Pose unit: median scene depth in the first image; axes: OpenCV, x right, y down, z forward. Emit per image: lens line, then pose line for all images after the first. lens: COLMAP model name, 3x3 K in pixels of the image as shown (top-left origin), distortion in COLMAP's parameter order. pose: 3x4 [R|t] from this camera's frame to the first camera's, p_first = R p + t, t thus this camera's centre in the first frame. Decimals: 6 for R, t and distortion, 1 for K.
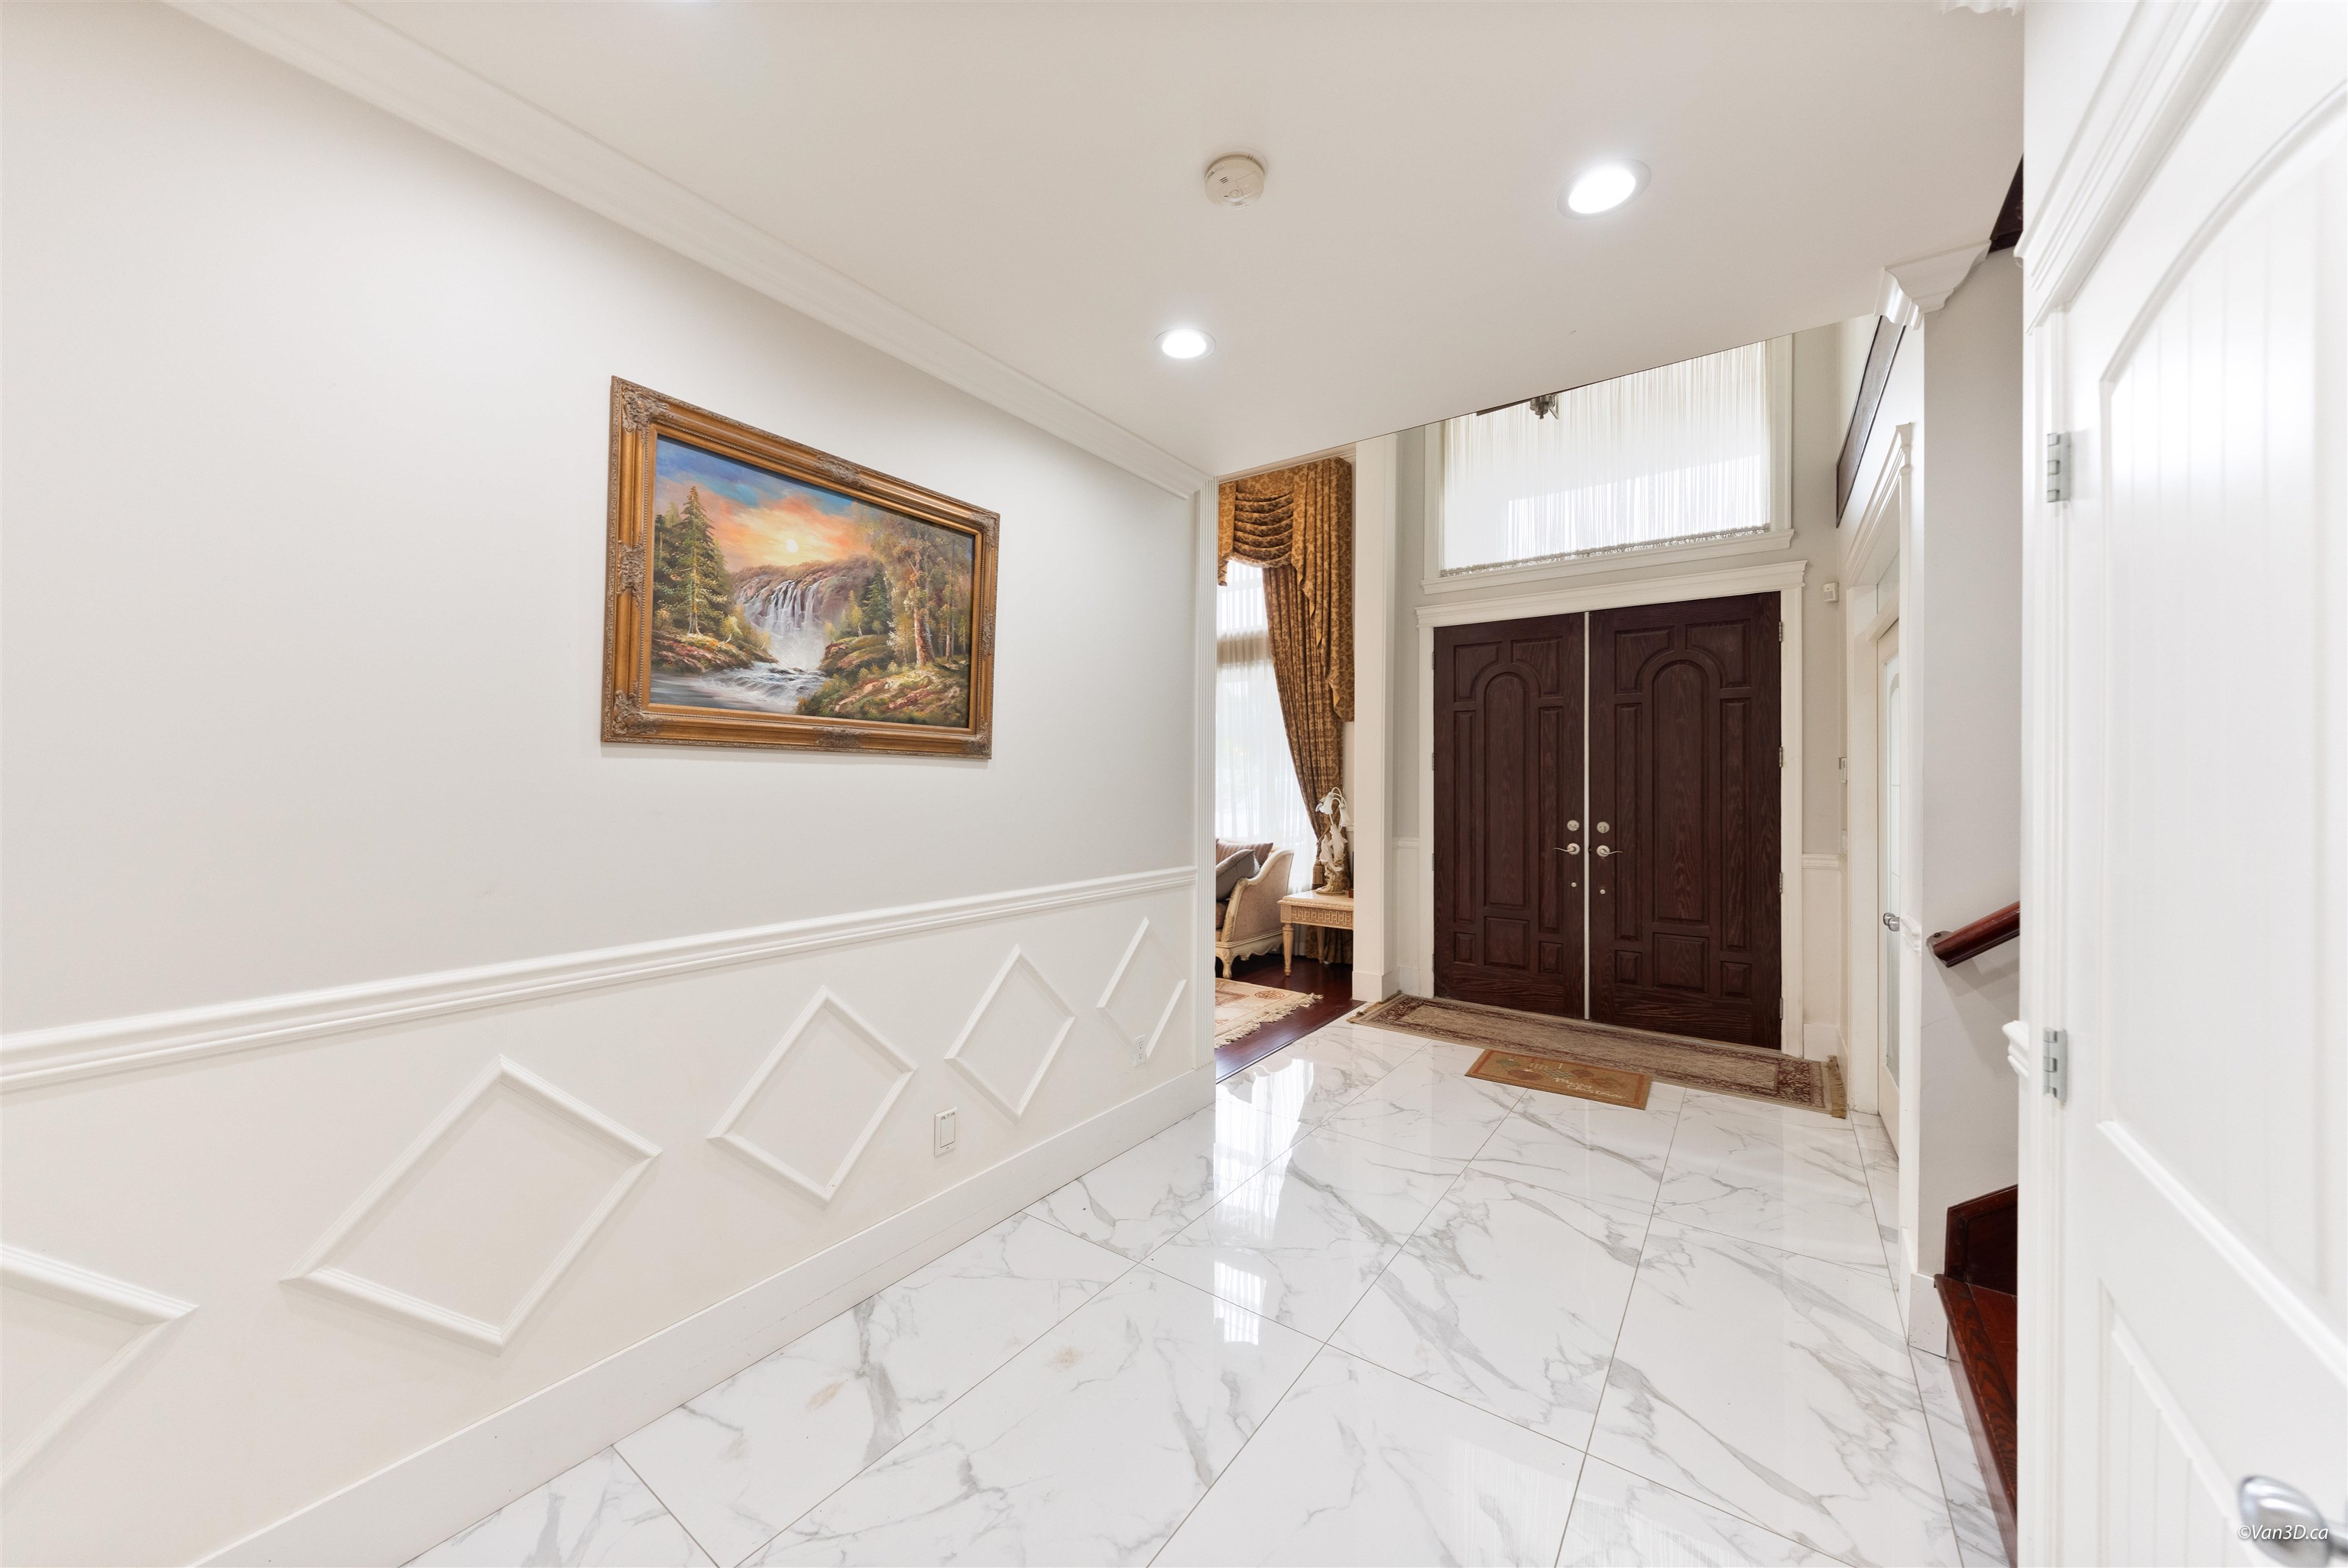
lens RADIAL K [[837.5, 0, 1169.0], [0, 837.5, 777.0], [0, 0, 1]] dist [-0.000144, -0.000028]
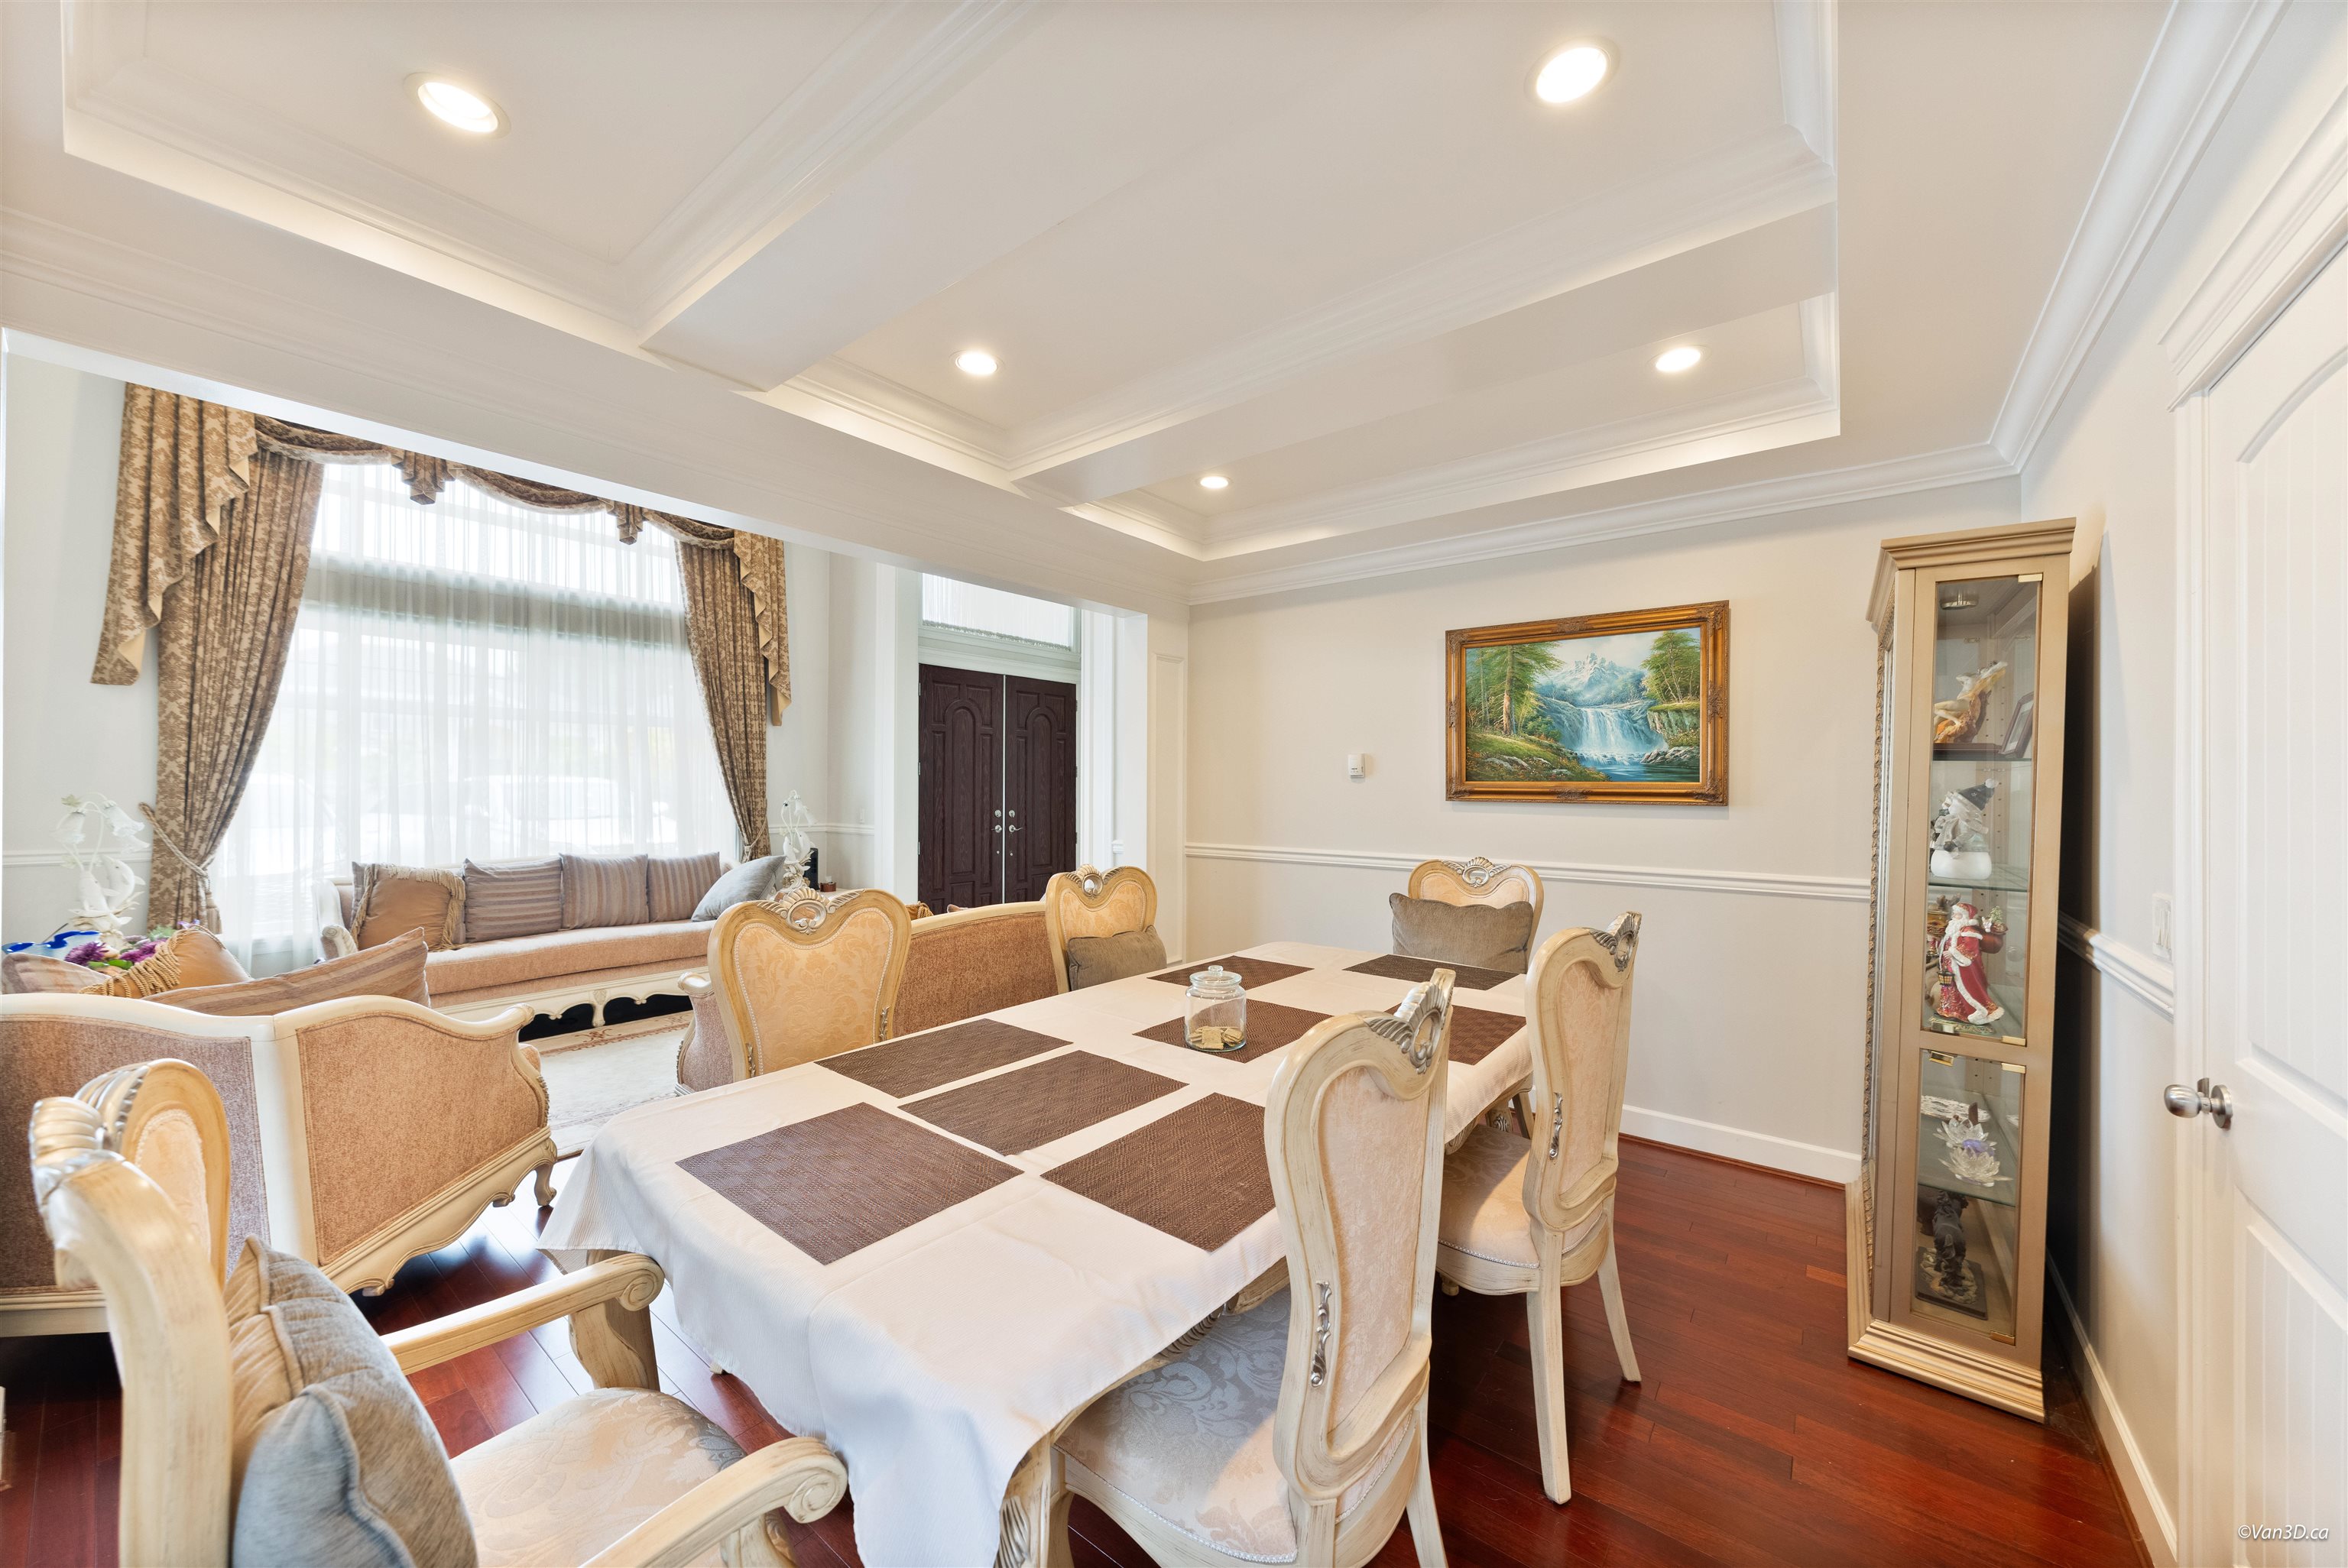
lens RADIAL K [[837.5, 0, 1161.9], [0, 837.5, 795.4], [0, 0, 1]] dist [-0.000144, -0.000028]
pose [[0.052503, -0.010385, 0.998567, -0.784306], [-0.005893, 0.999925, 0.010709, 0.005523], [-0.998603, -0.006447, 0.052438, 0.476635]]
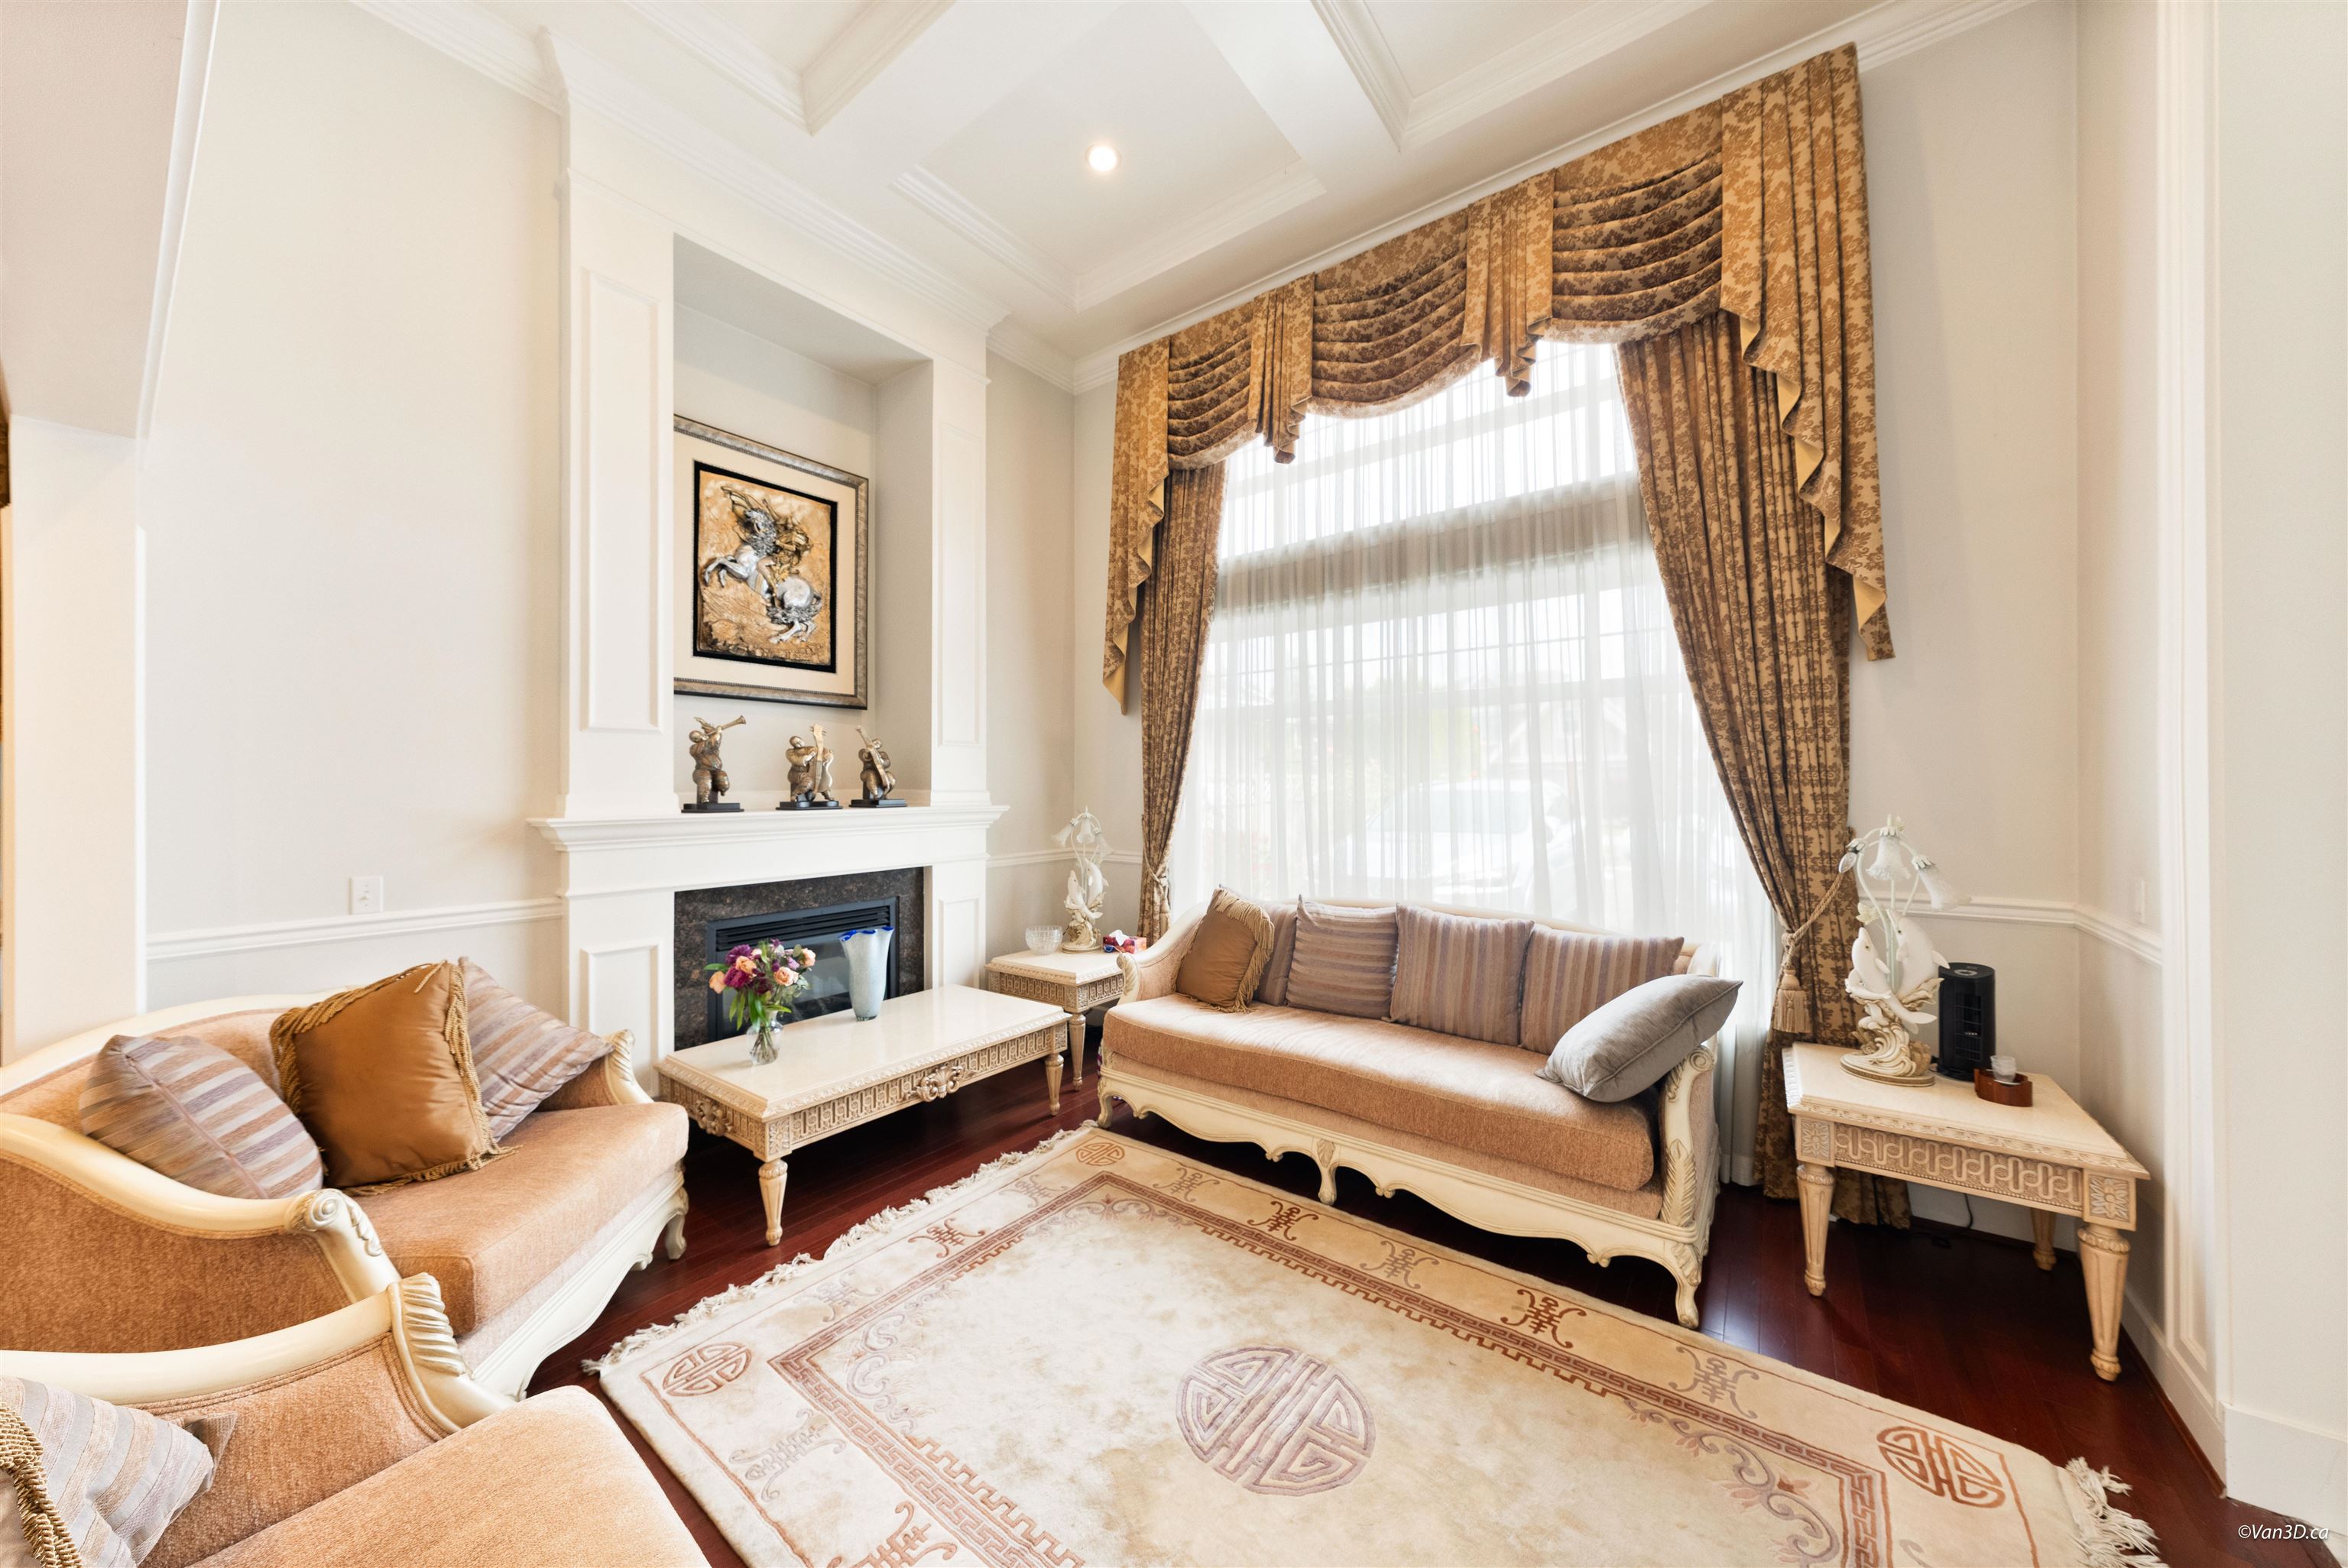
lens RADIAL K [[807.7, 0, 1158.7], [0, 807.7, 775.9], [0, 0, 1]] dist [-0.000194, -0.000261]
pose [[0.999561, -0.011554, -0.027287, -0.145611], [0.011463, 0.999928, -0.003484, -0.008717], [0.027325, 0.003170, 0.999622, 0.573408]]
